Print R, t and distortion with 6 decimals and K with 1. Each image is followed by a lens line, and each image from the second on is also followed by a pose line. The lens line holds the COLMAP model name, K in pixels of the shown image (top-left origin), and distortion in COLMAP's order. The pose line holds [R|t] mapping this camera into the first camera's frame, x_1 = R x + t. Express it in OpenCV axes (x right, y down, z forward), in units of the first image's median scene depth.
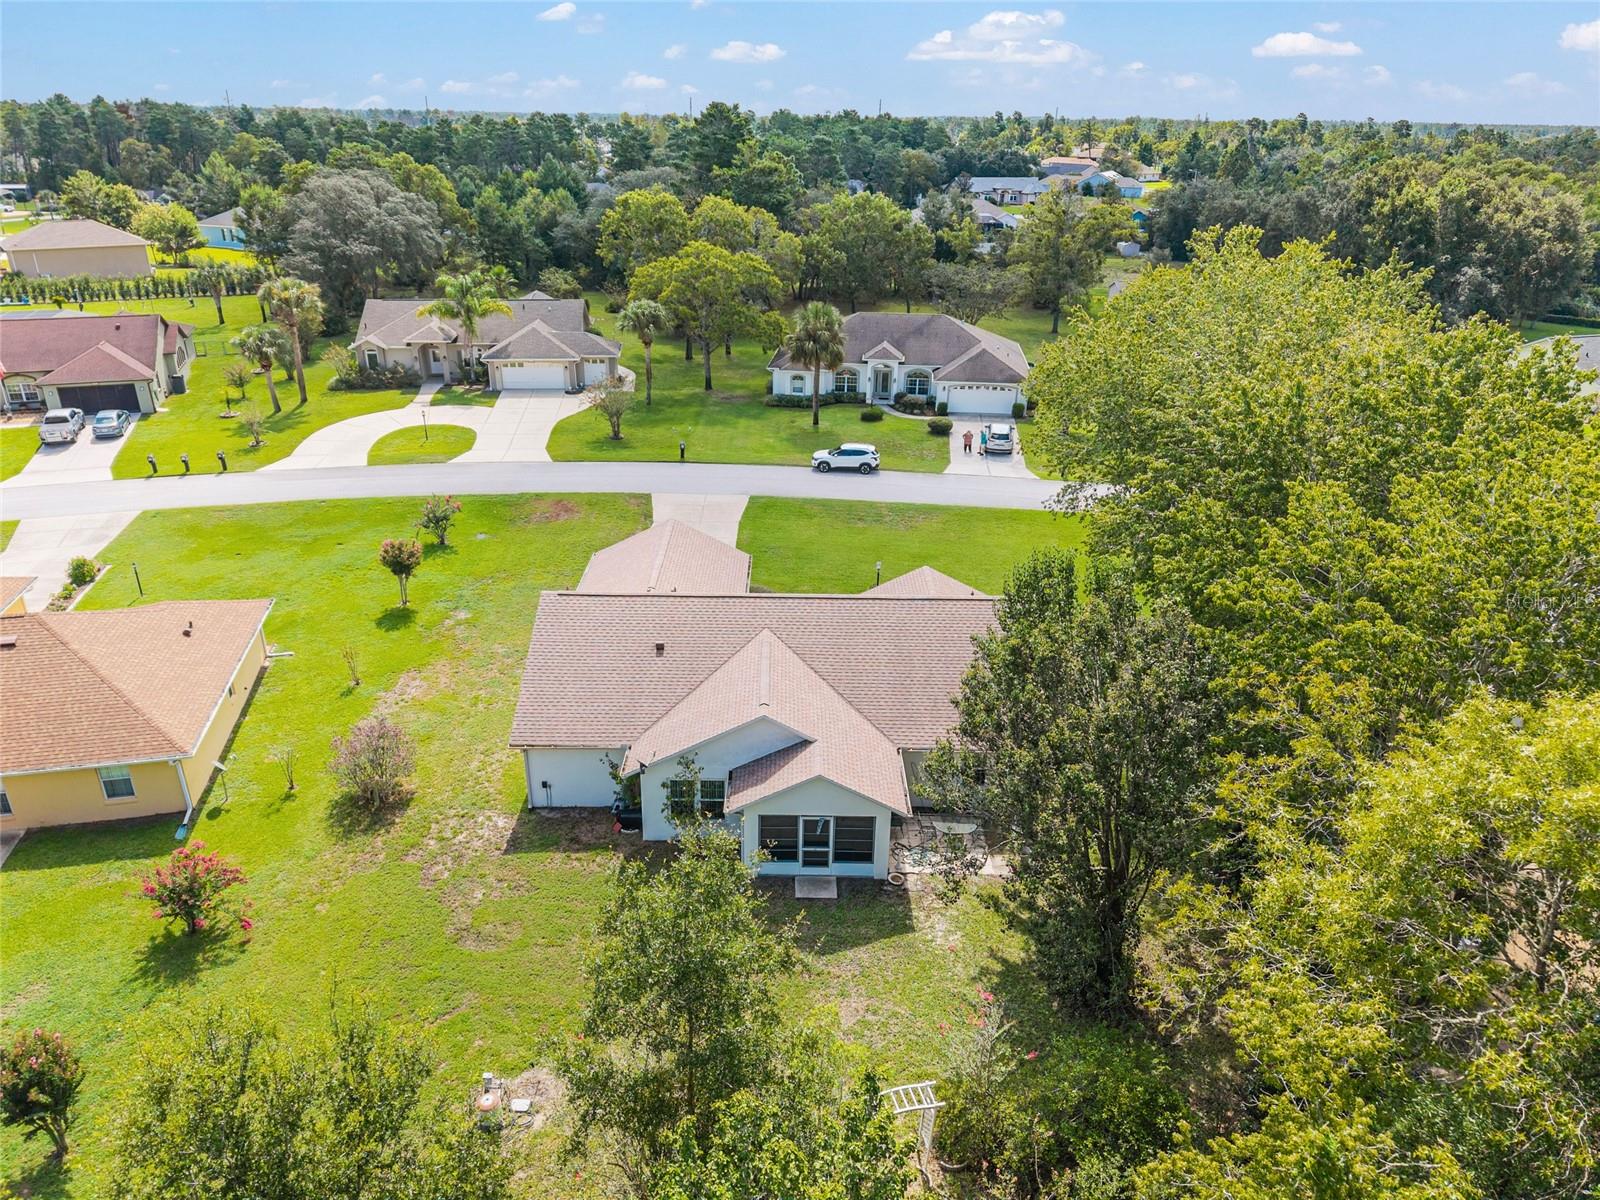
lens RADIAL K [[1065.5, 0, 786.3], [0, 1065.5, 610.5], [0, 0, 1]] dist [0.037517, -0.049138]
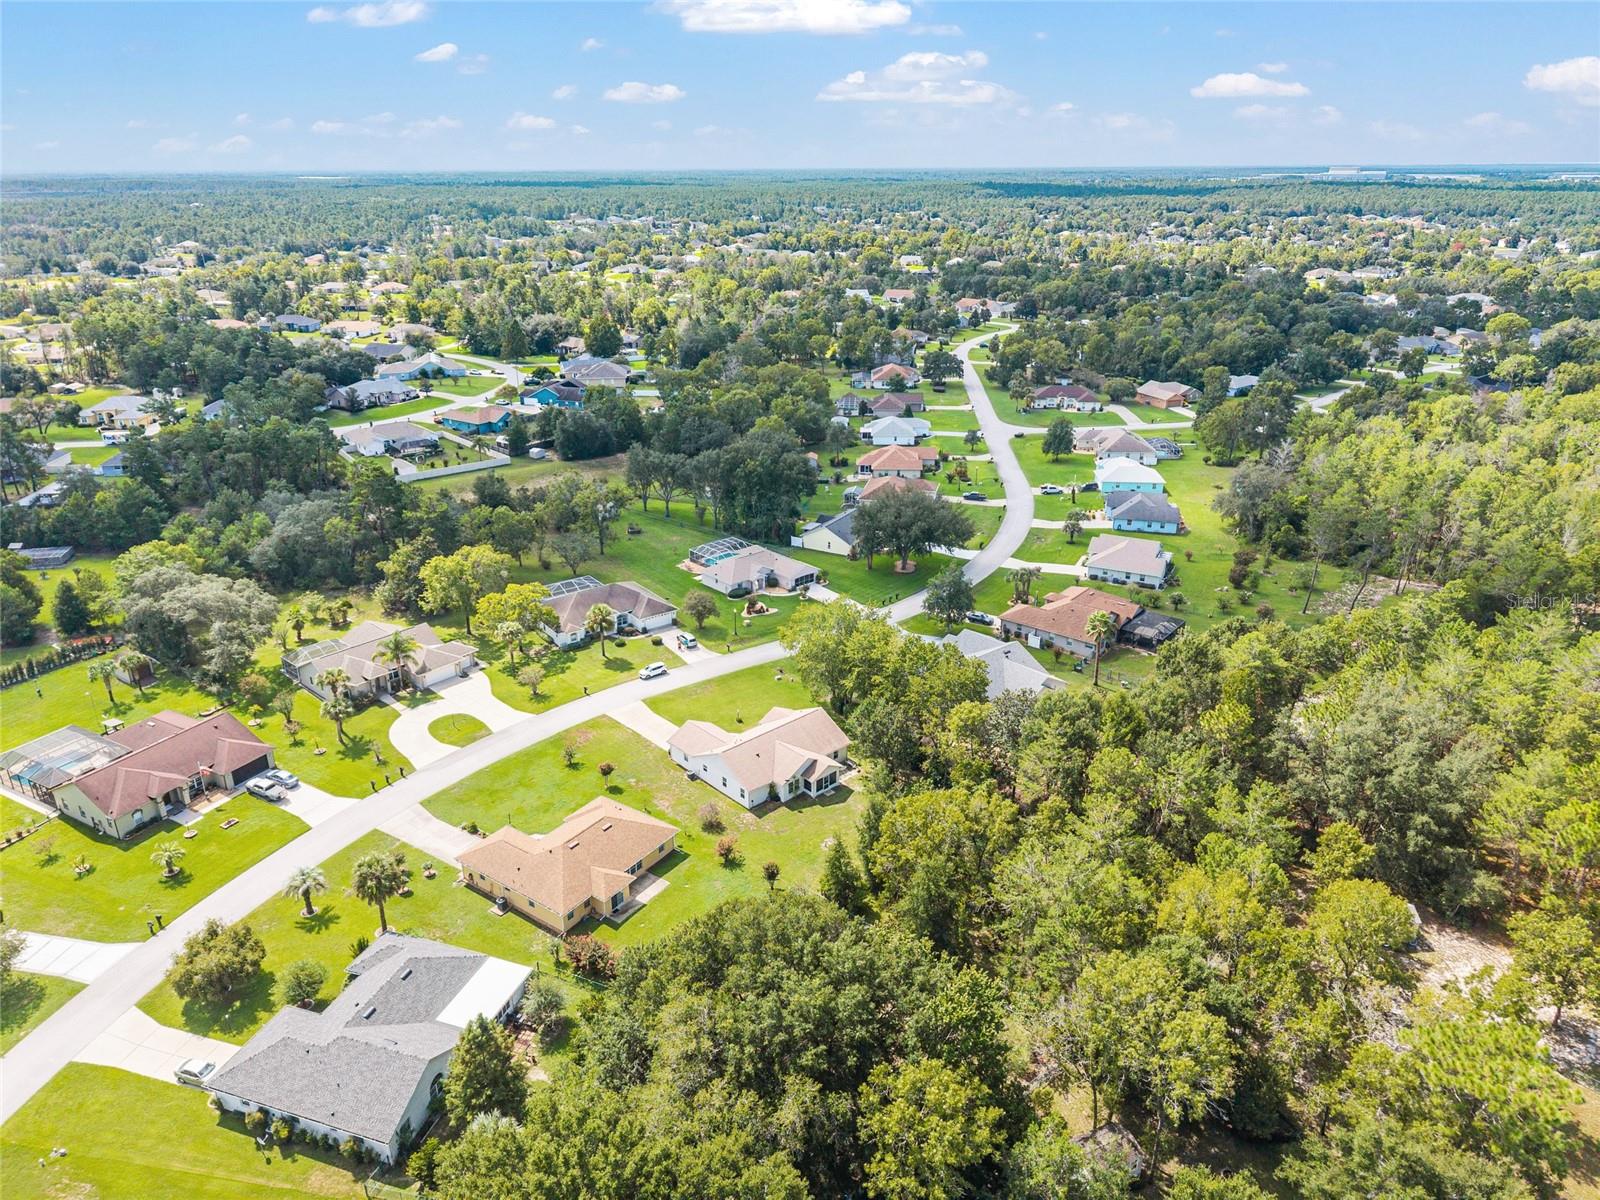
lens RADIAL K [[1065.5, 0, 786.3], [0, 1065.5, 610.5], [0, 0, 1]] dist [0.037517, -0.049138]
pose [[0.739806, -0.276525, 0.613368, -1.143057], [0.296047, 0.952432, 0.072312, -0.357389], [-0.604188, 0.128088, 0.786480, -1.052901]]
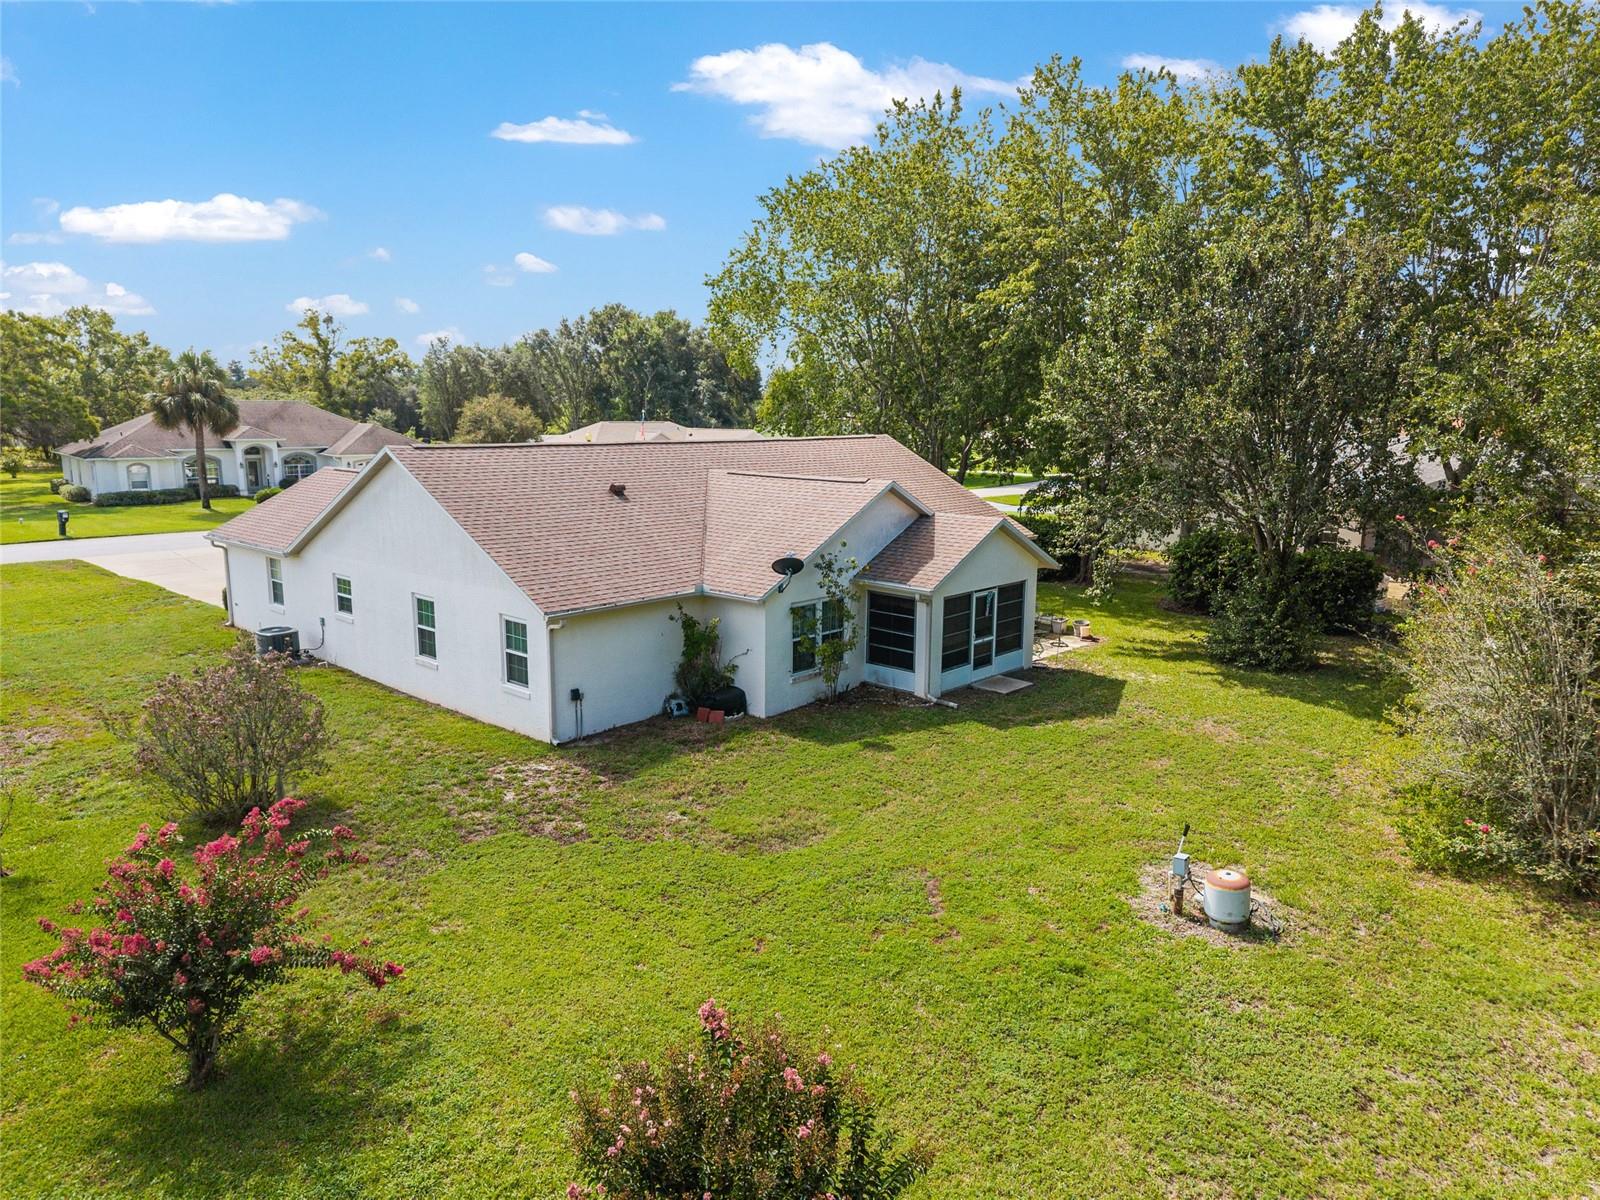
lens RADIAL K [[1080.0, 0, 800.0], [0, 1080.0, 600.0], [0, 0, 1]] dist [0.035979, -0.001833]
pose [[0.676749, -0.140249, 0.722731, -0.295476], [0.308803, 0.945231, -0.105730, 0.111763], [-0.668320, 0.294734, 0.682994, 0.254454]]
